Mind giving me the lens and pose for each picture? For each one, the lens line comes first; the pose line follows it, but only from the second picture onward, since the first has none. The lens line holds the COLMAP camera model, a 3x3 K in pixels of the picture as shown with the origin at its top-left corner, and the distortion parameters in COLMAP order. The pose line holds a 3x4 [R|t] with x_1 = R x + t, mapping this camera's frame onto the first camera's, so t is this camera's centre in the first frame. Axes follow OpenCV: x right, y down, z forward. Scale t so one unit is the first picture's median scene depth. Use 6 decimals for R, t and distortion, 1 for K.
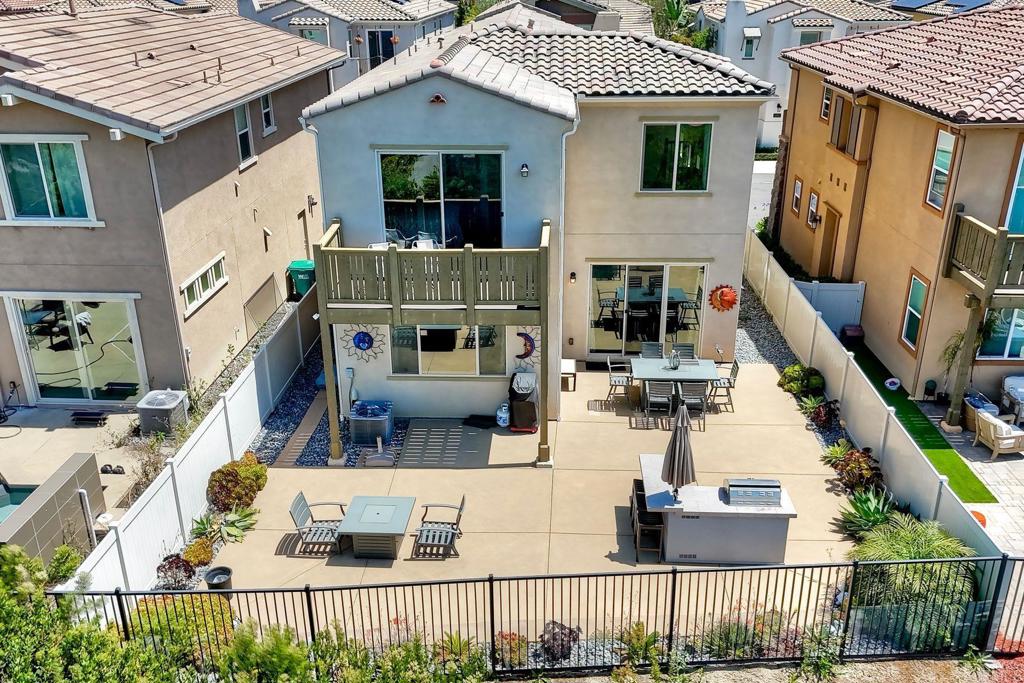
lens RADIAL K [[897.8, 0, 509.8], [0, 897.8, 343.5], [0, 0, 1]] dist [0.044226, -0.004918]
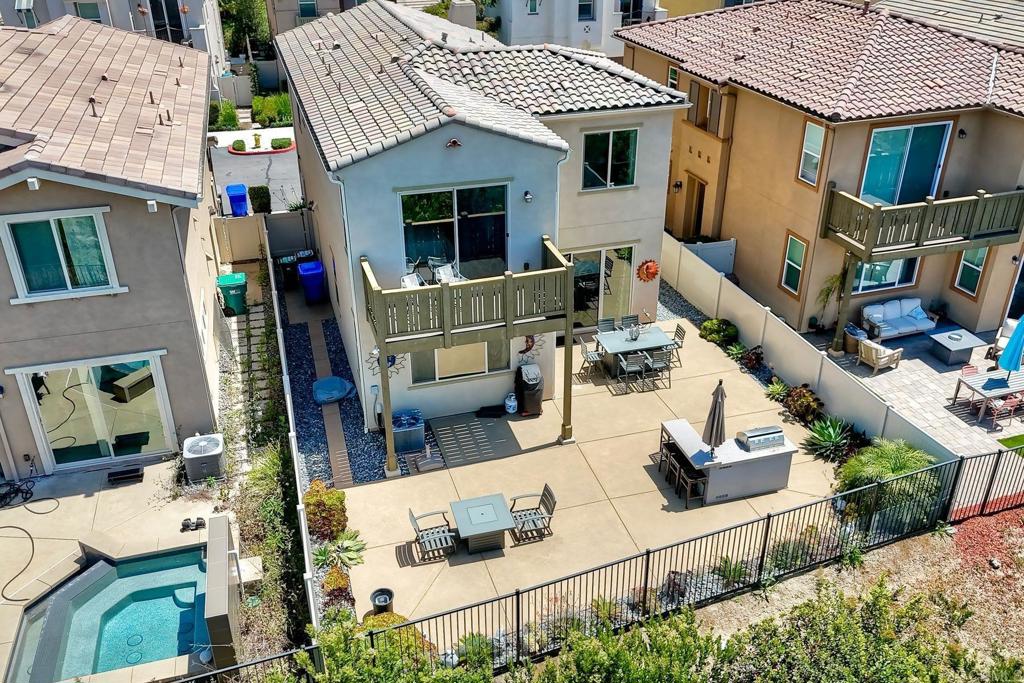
lens RADIAL K [[889.3, 0, 508.5], [0, 889.3, 342.6], [0, 0, 1]] dist [0.083934, -0.099313]
pose [[0.944581, -0.153980, 0.289926, -0.336275], [0.127071, 0.985823, 0.109574, -0.125124], [-0.302688, -0.066660, 0.950756, -0.084346]]
